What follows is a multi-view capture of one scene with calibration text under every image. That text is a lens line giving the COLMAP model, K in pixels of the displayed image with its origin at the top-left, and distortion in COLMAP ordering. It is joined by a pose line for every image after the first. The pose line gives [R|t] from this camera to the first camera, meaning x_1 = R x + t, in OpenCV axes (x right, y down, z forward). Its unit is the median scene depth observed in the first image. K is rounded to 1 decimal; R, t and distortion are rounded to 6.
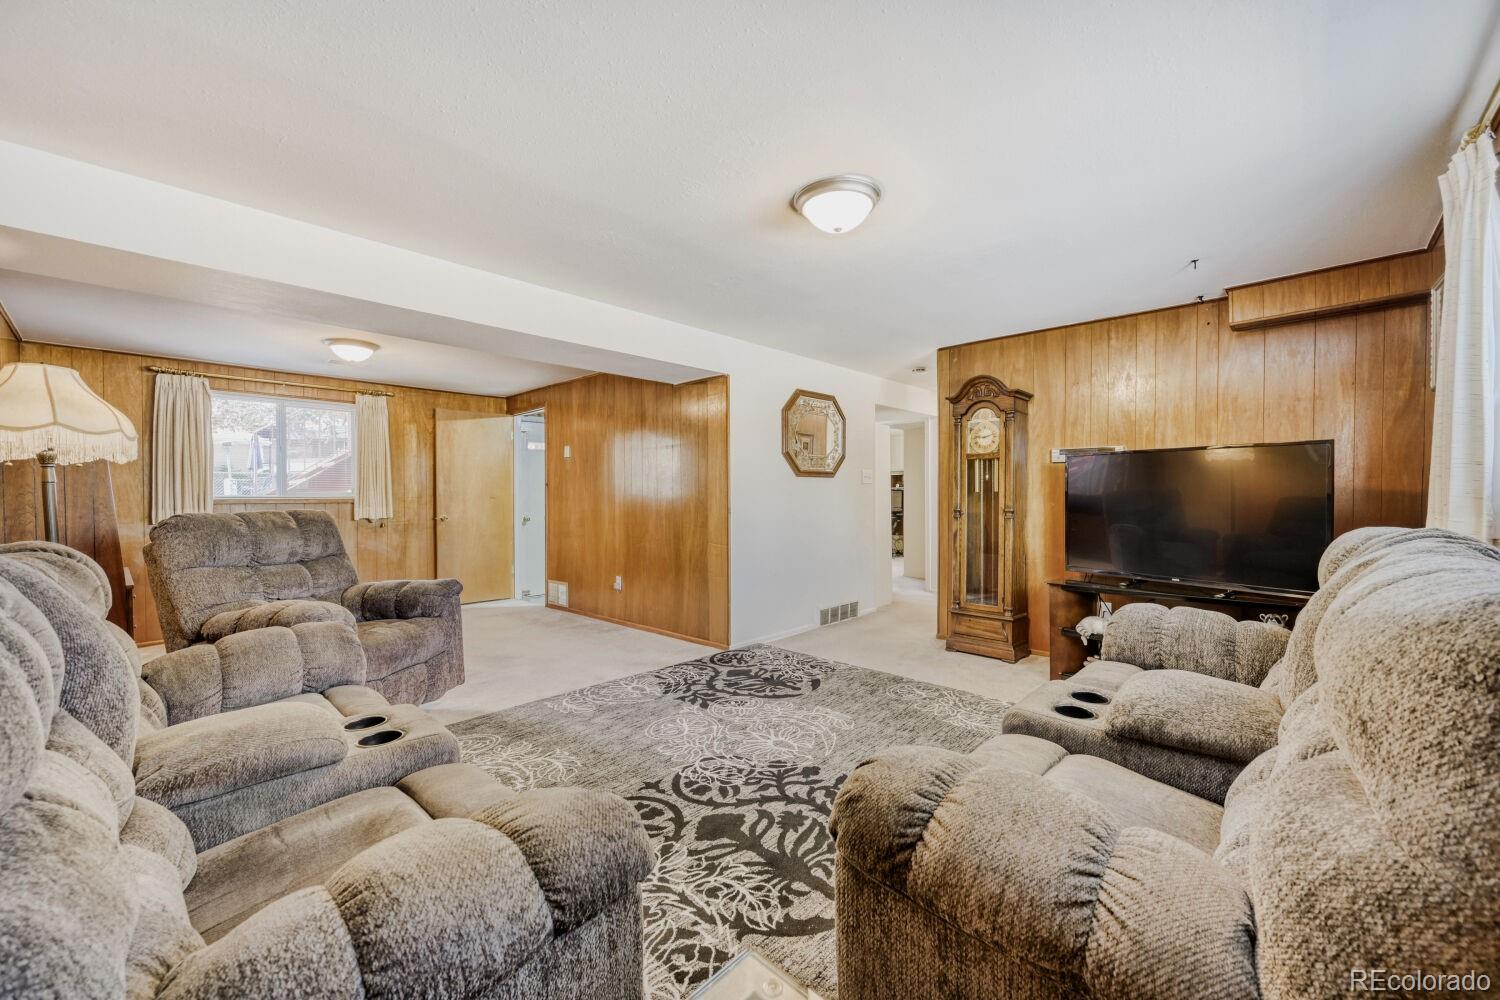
lens RADIAL K [[600.7, 0, 757.4], [0, 600.7, 500.3], [0, 0, 1]] dist [-0.003780, -0.000012]
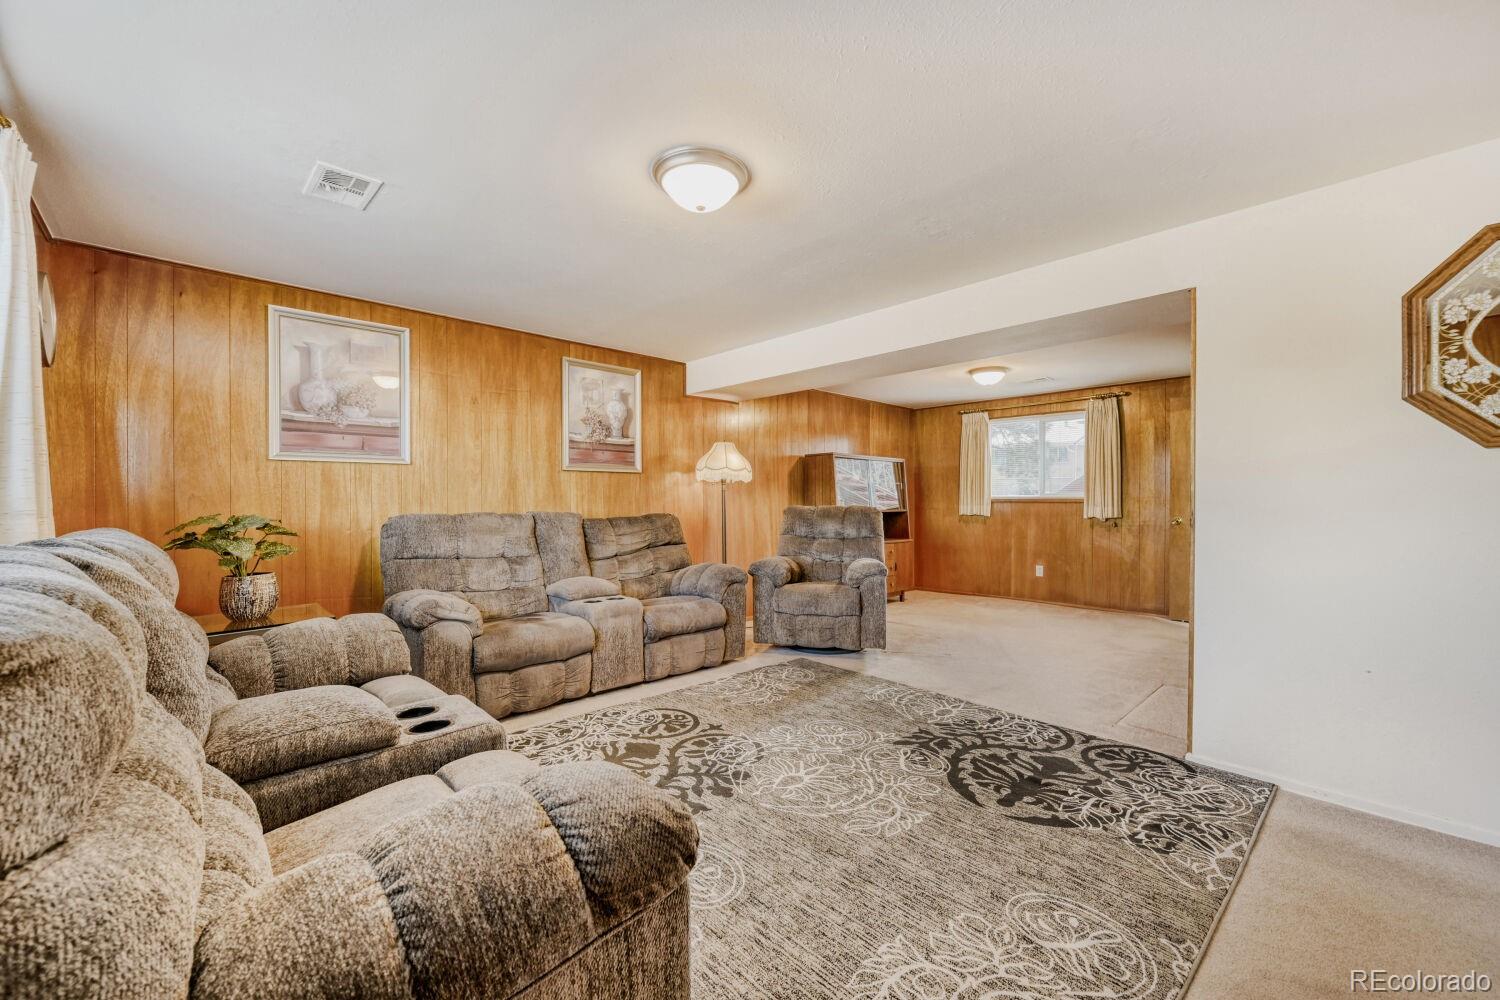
lens RADIAL K [[600.7, 0, 757.9], [0, 600.7, 501.3], [0, 0, 1]] dist [-0.003780, -0.000012]
pose [[-0.073754, 0.009687, -0.997229, 0.740163], [-0.006164, 0.999929, 0.010169, -0.008254], [0.997257, 0.006897, -0.073689, 0.818007]]
